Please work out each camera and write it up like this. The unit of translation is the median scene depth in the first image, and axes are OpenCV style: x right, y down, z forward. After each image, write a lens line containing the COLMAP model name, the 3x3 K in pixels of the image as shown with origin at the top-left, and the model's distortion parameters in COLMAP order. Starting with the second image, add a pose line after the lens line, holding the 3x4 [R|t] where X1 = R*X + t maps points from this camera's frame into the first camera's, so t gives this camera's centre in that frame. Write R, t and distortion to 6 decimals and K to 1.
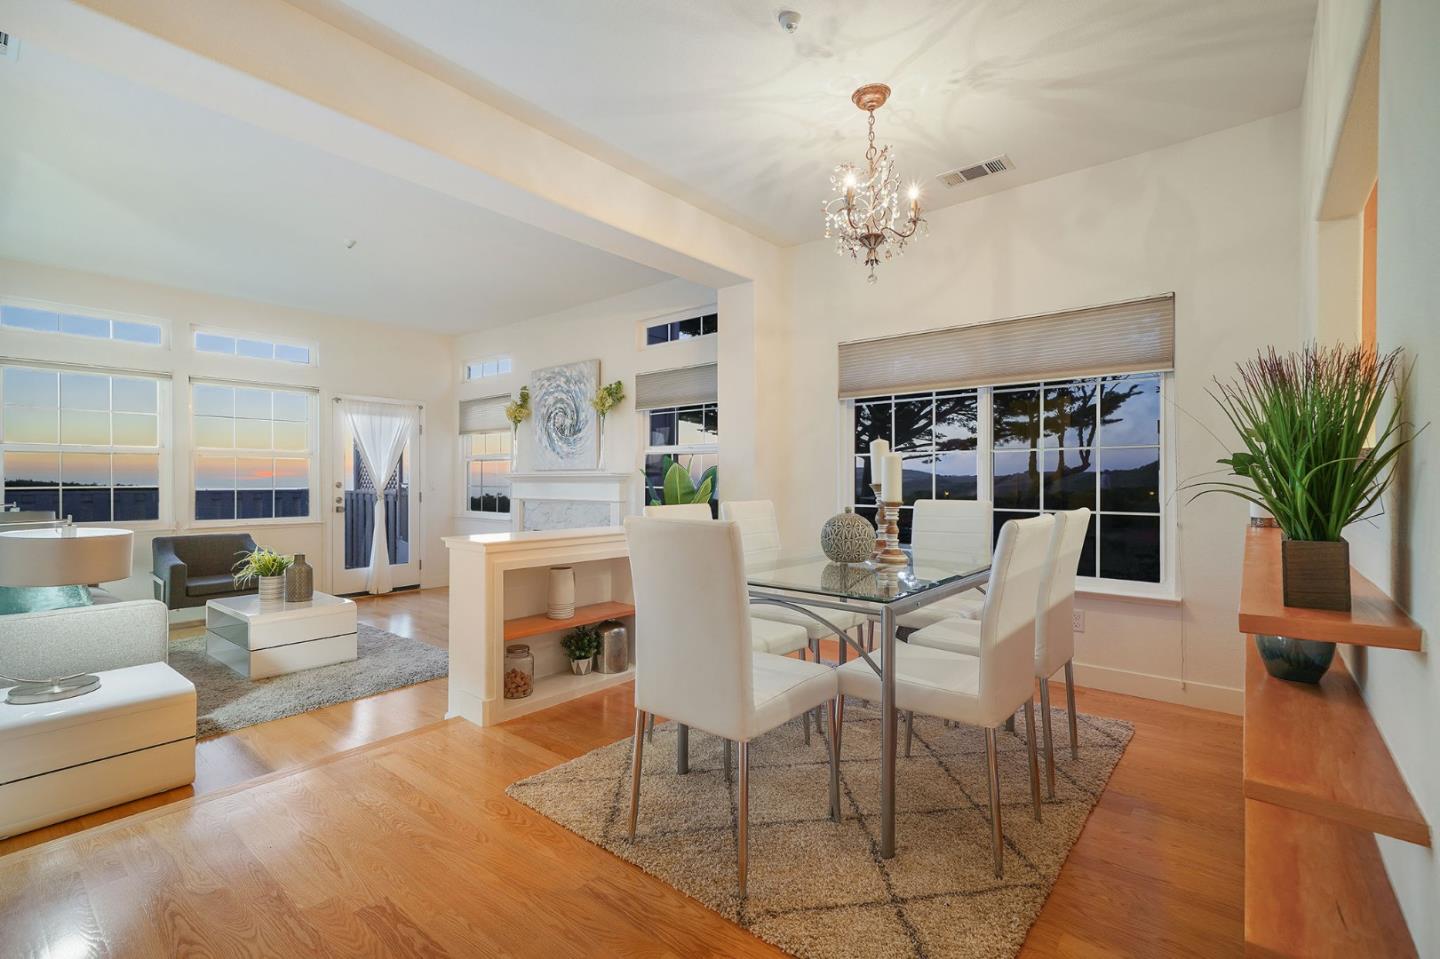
lens RADIAL K [[653.0, 0, 704.9], [0, 653.0, 476.9], [0, 0, 1]] dist [0.001927, -0.000406]
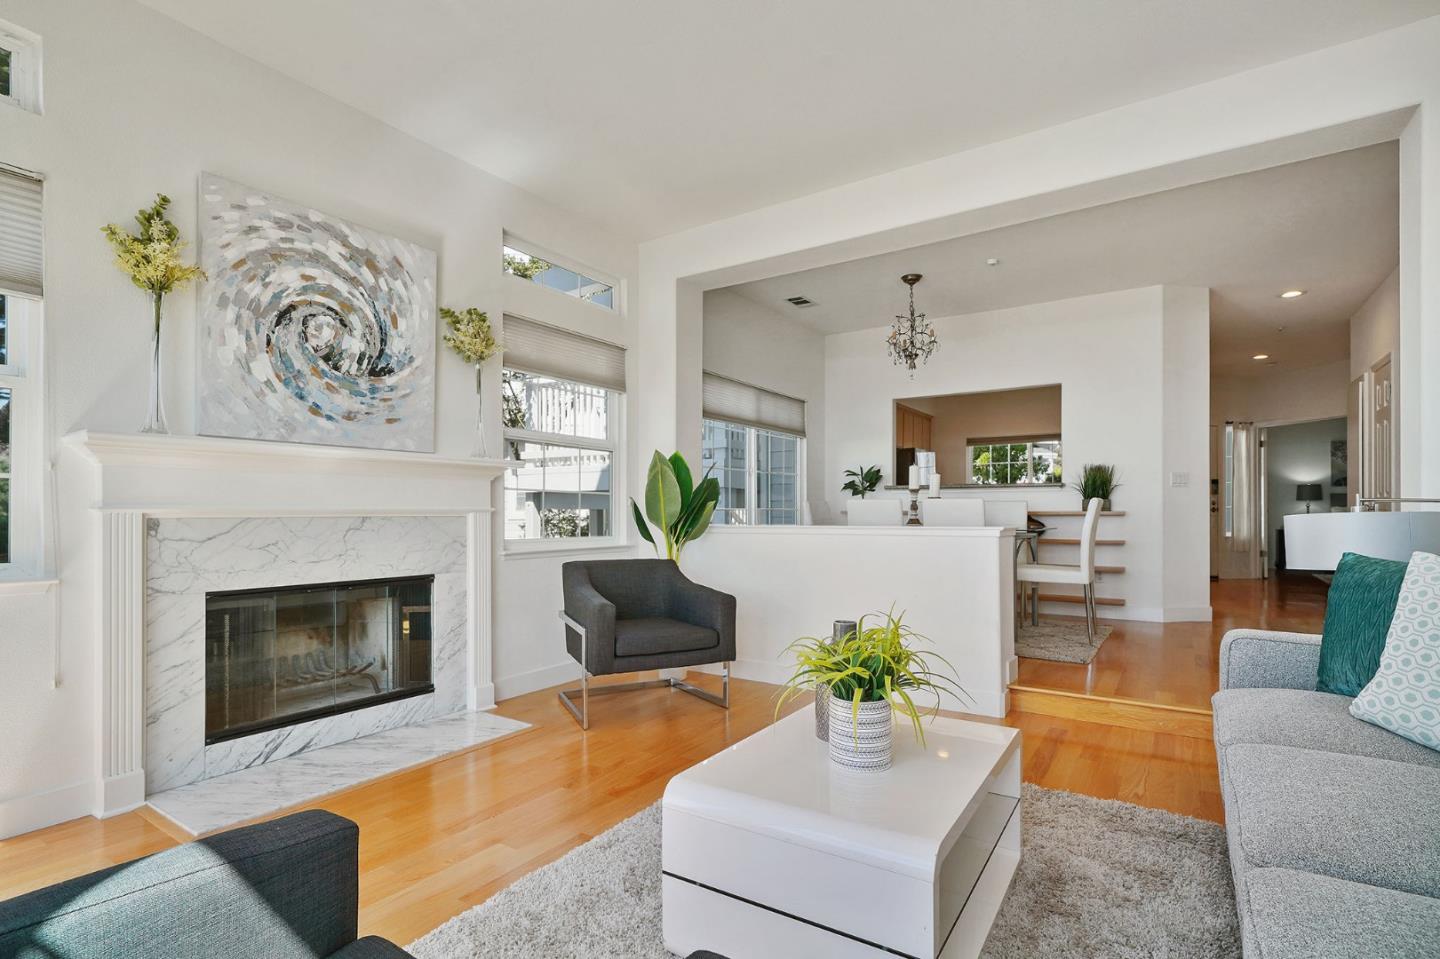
lens RADIAL K [[680.2, 0, 719.6], [0, 680.2, 508.4], [0, 0, 1]] dist [0.001325, 0.000295]
pose [[-0.102157, 0.001571, 0.994767, -1.661083], [-0.005233, 0.999984, -0.002117, 0.075576], [-0.994754, -0.005422, -0.102148, 1.810224]]
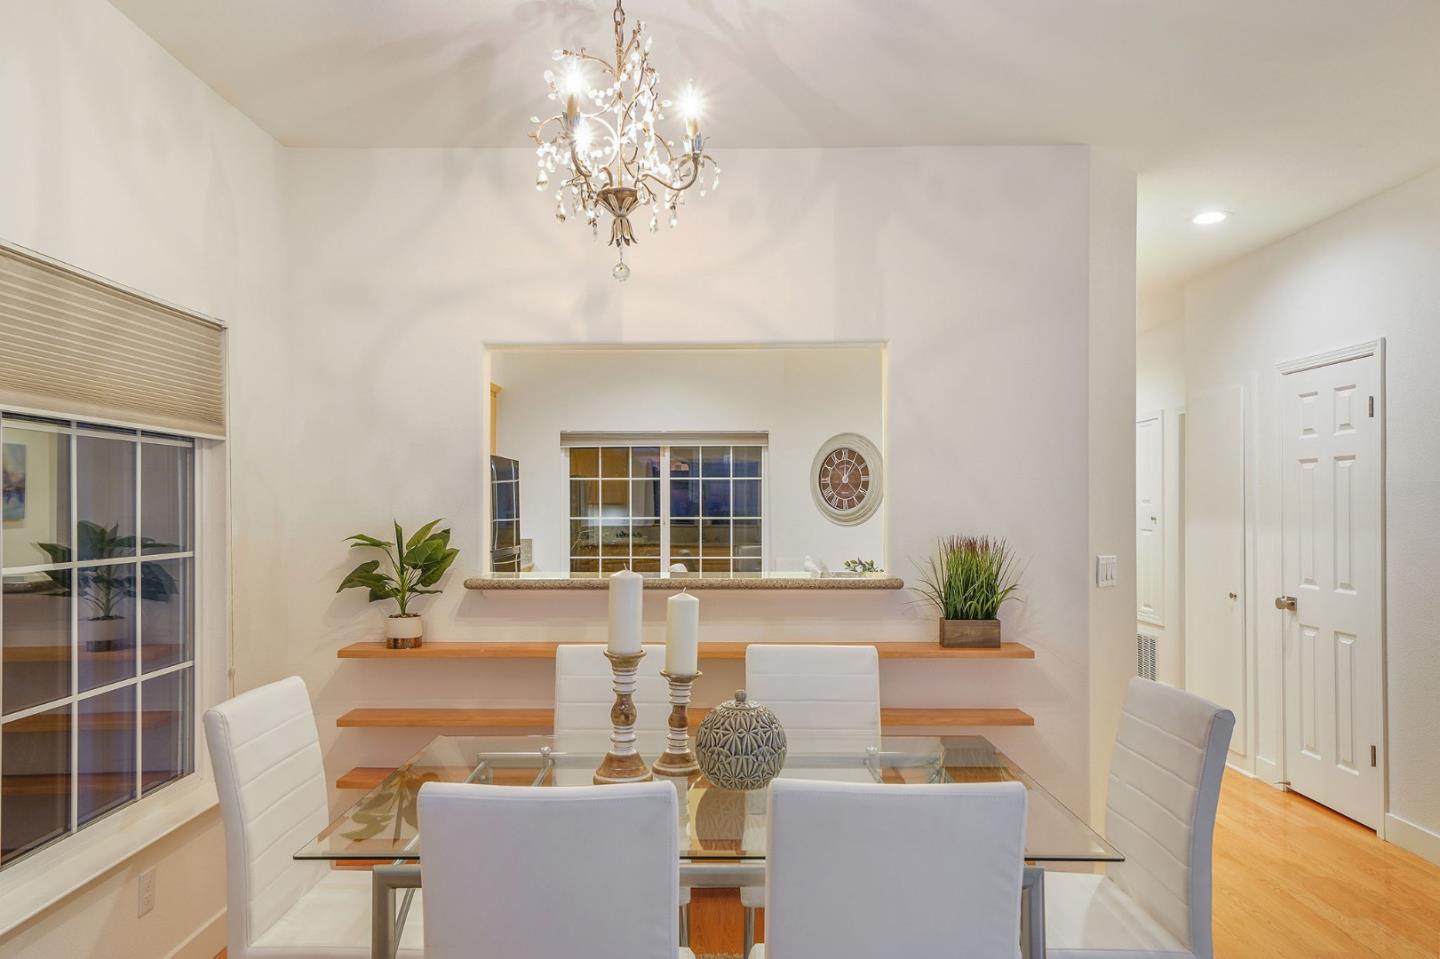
lens RADIAL K [[946.3, 0, 717.3], [0, 946.3, 503.0], [0, 0, 1]] dist [0.001731, 0.000772]
pose [[-0.650577, 0.004197, 0.759428, -0.383459], [0.000073, 0.999985, -0.005464, -0.115520], [-0.759440, -0.003499, -0.650568, 1.511478]]
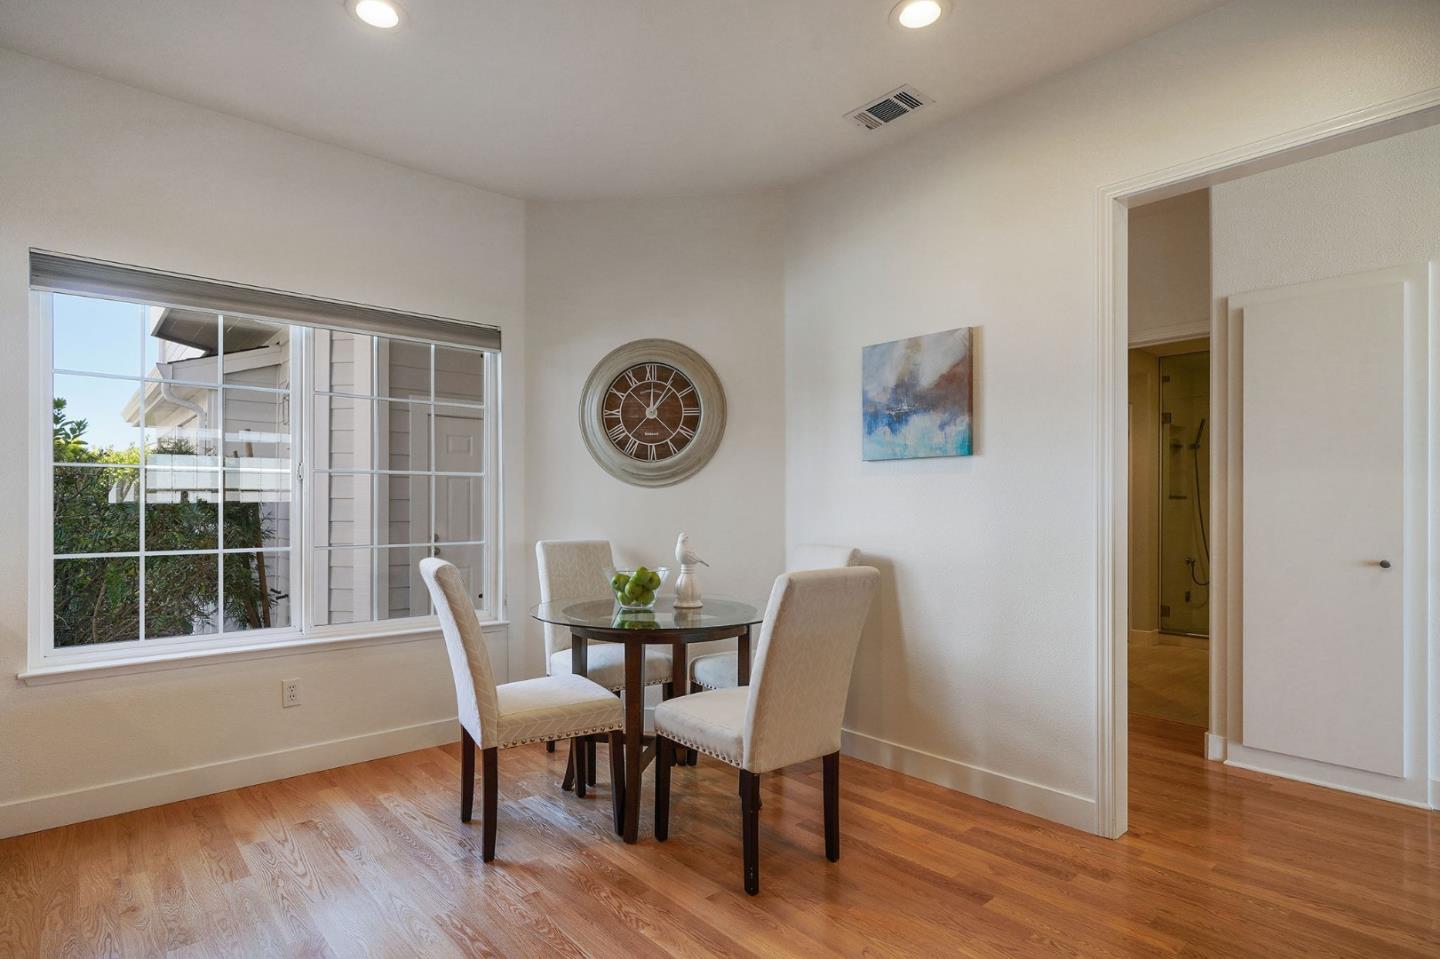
lens RADIAL K [[759.4, 0, 717.1], [0, 759.4, 499.5], [0, 0, 1]] dist [-0.001027, -0.000278]
pose [[-0.987500, -0.000678, 0.157616, 1.178631], [-0.001443, 0.999988, -0.004739, -0.031584], [-0.157610, -0.004907, -0.987489, 0.765599]]
